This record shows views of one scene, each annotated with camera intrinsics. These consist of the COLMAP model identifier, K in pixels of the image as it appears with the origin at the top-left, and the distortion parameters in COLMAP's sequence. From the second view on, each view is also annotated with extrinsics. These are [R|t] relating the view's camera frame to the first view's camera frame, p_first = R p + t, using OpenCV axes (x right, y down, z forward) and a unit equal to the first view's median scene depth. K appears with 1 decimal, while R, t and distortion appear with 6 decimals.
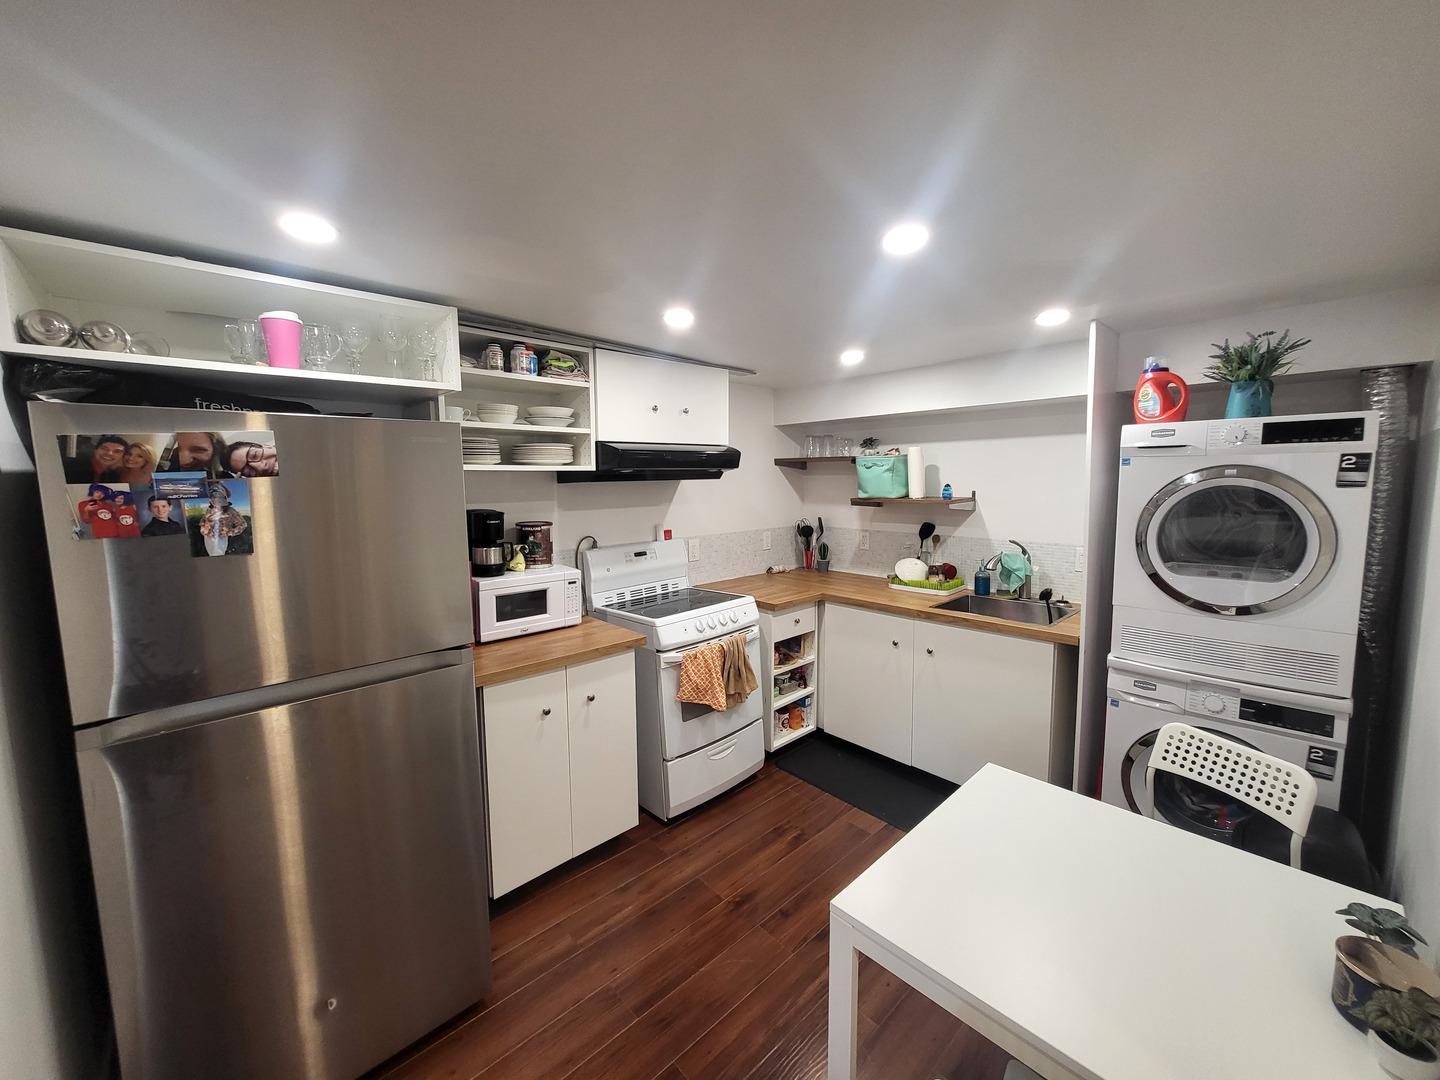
lens RADIAL K [[565.7, 0, 722.6], [0, 565.7, 533.7], [0, 0, 1]] dist [-0.008386, 0.000018]
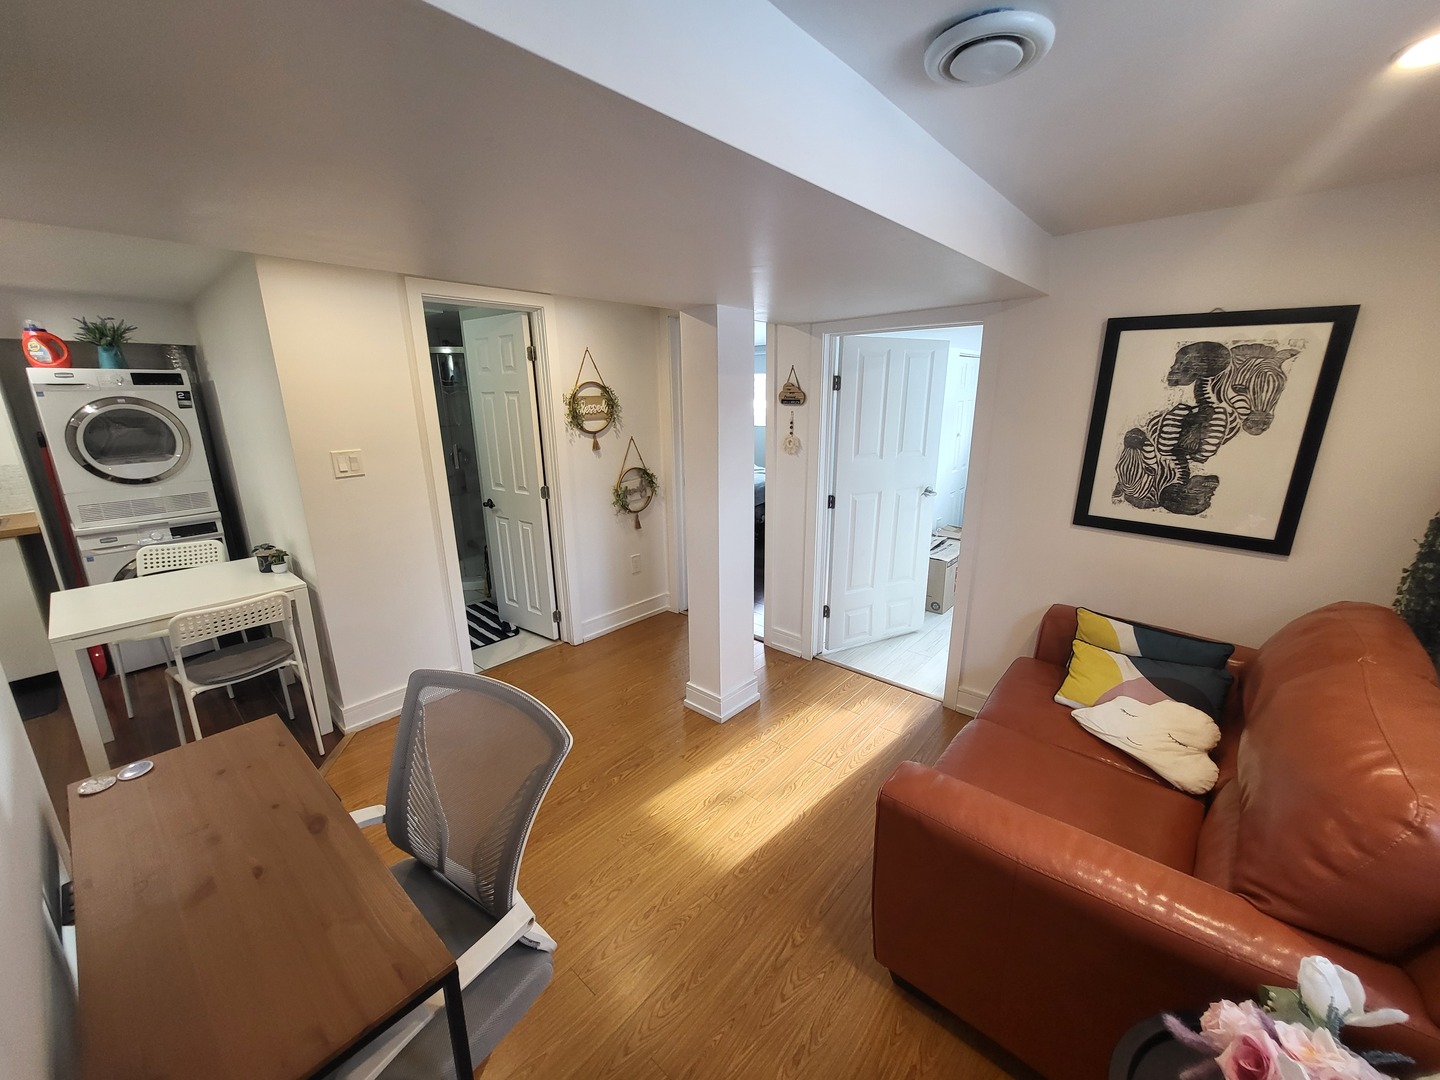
lens RADIAL K [[565.7, 0, 722.6], [0, 565.7, 533.7], [0, 0, 1]] dist [-0.008386, 0.000018]
pose [[-0.107841, -0.223080, 0.968817, -0.715247], [0.113908, 0.965310, 0.234952, 0.061594], [-0.987621, 0.135693, -0.078690, -0.432260]]
